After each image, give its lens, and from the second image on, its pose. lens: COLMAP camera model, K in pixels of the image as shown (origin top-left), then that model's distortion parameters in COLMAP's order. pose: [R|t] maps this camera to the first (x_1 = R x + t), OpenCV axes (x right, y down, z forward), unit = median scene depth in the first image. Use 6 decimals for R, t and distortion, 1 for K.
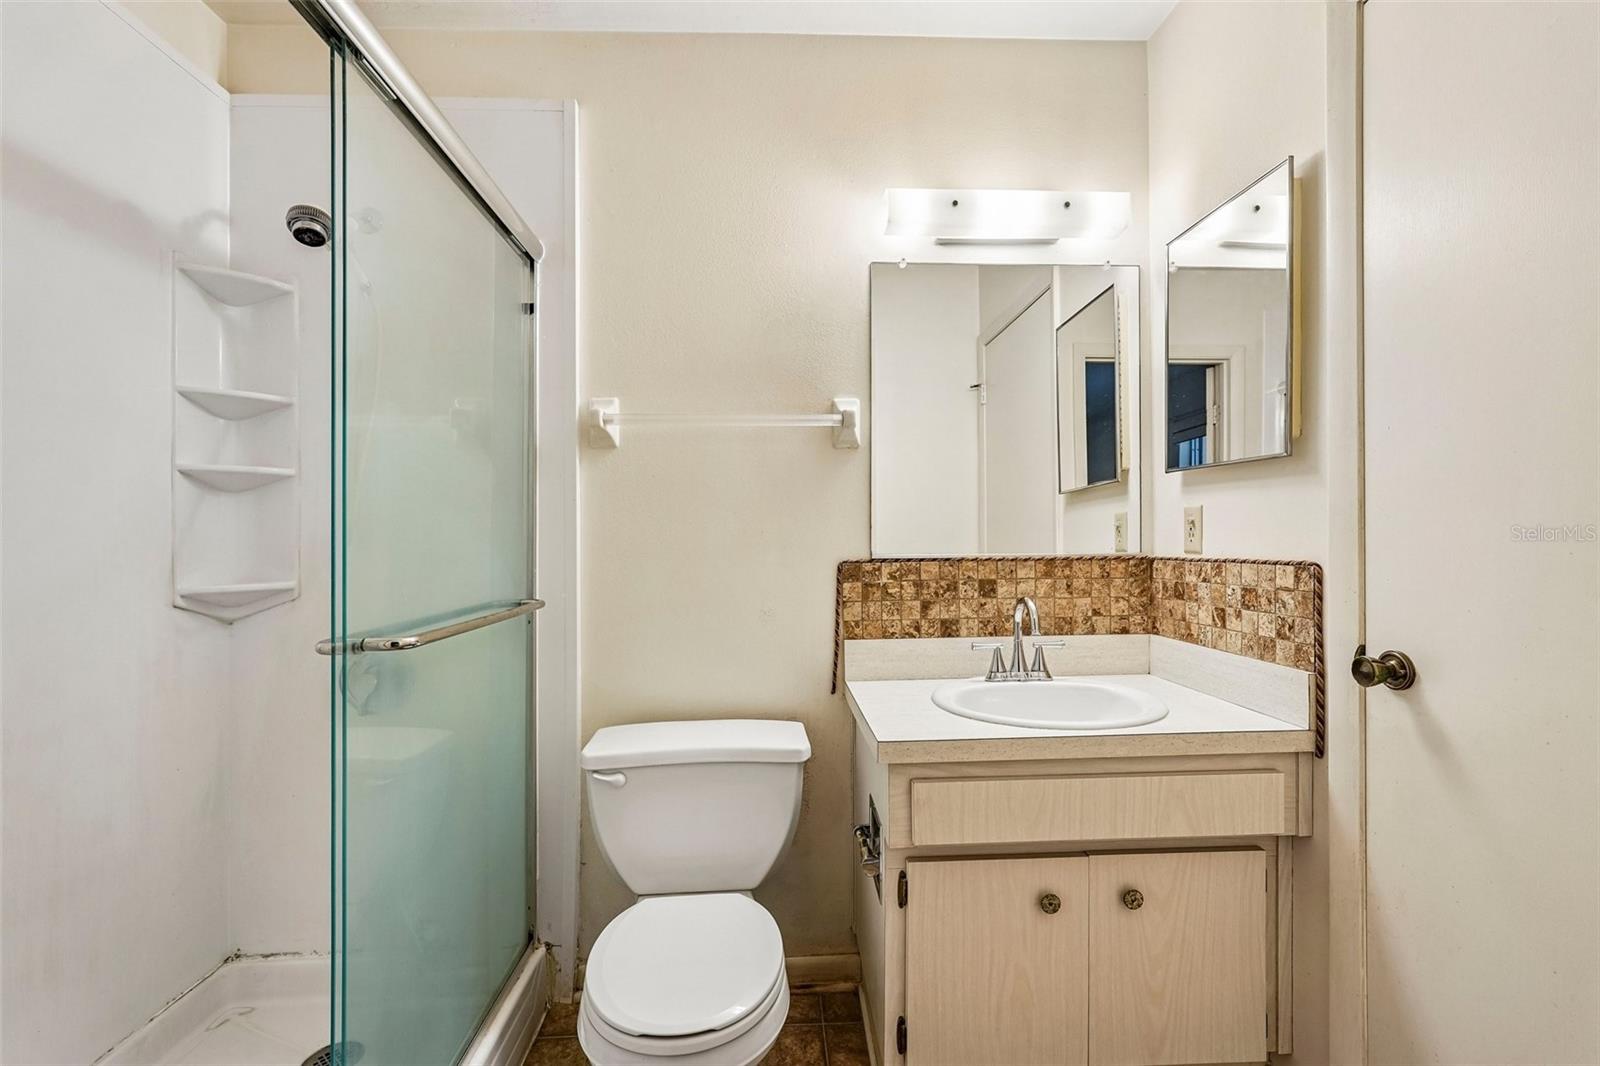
lens RADIAL K [[705.1, 0, 802.4], [0, 705.1, 539.5], [0, 0, 1]] dist [-0.011784, 0.001067]
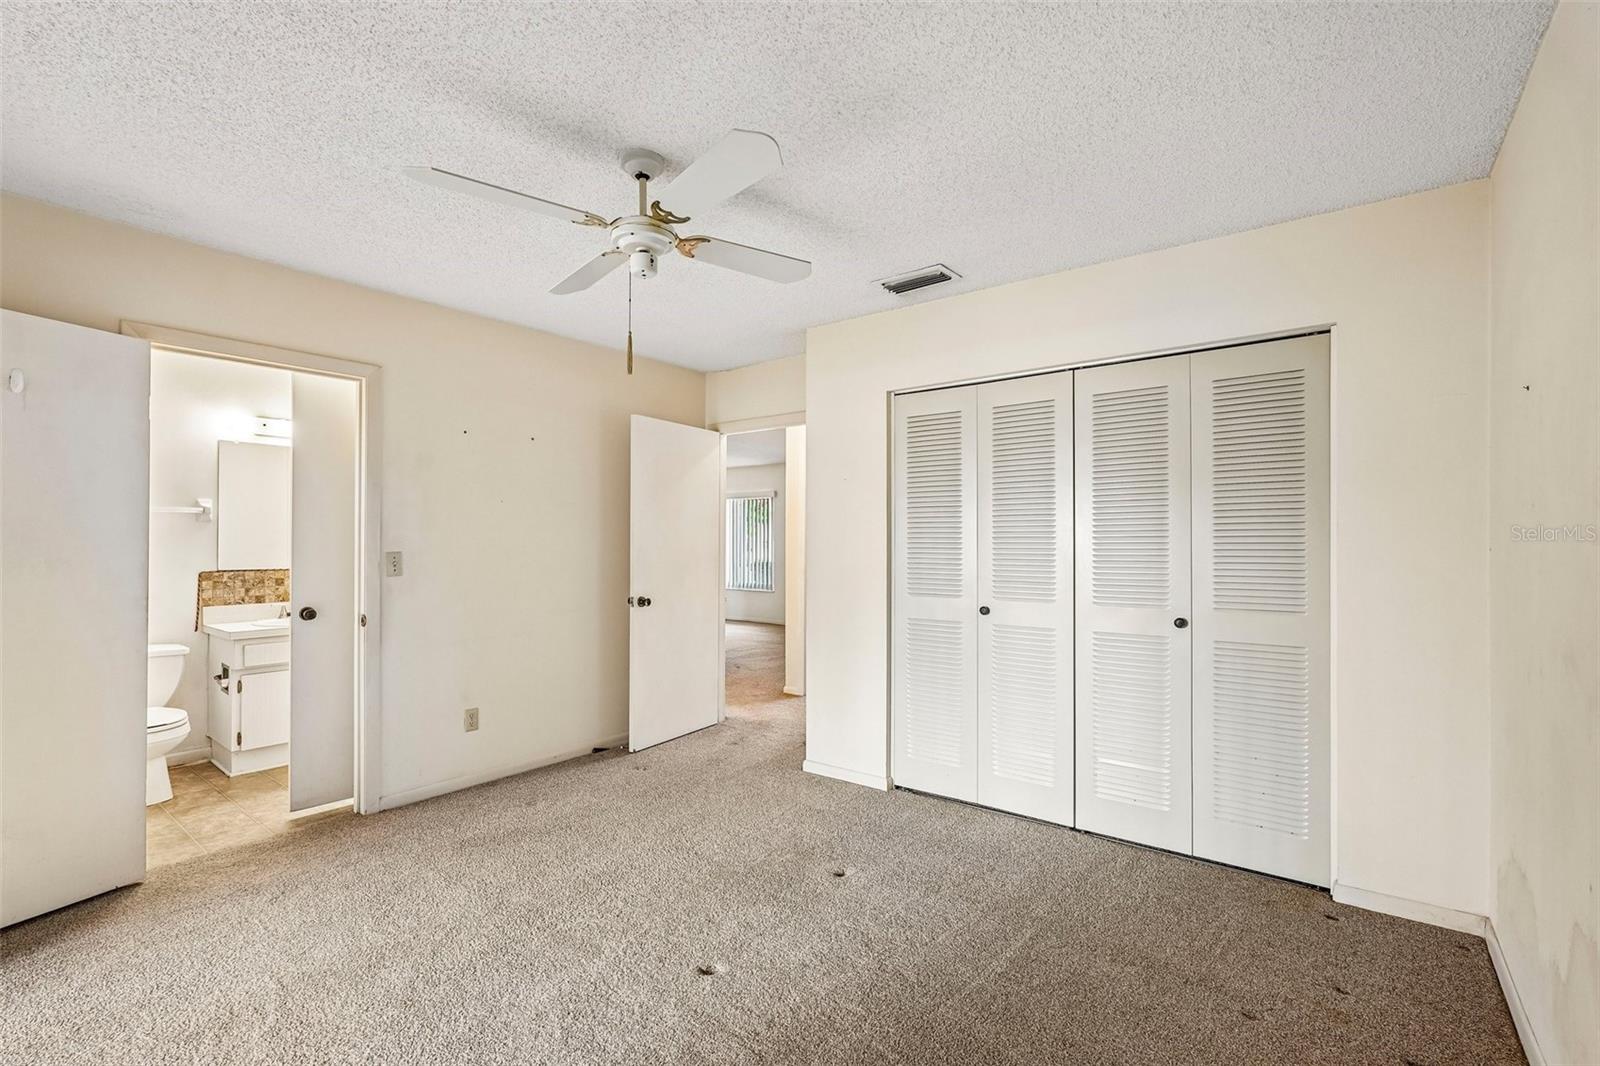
lens RADIAL K [[705.1, 0, 802.4], [0, 705.1, 539.5], [0, 0, 1]] dist [-0.011784, 0.001067]
pose [[0.649560, 0.006862, 0.760279, -0.392730], [0.001440, 0.999946, -0.010255, -0.046431], [-0.760309, 0.007756, 0.649516, -1.891360]]
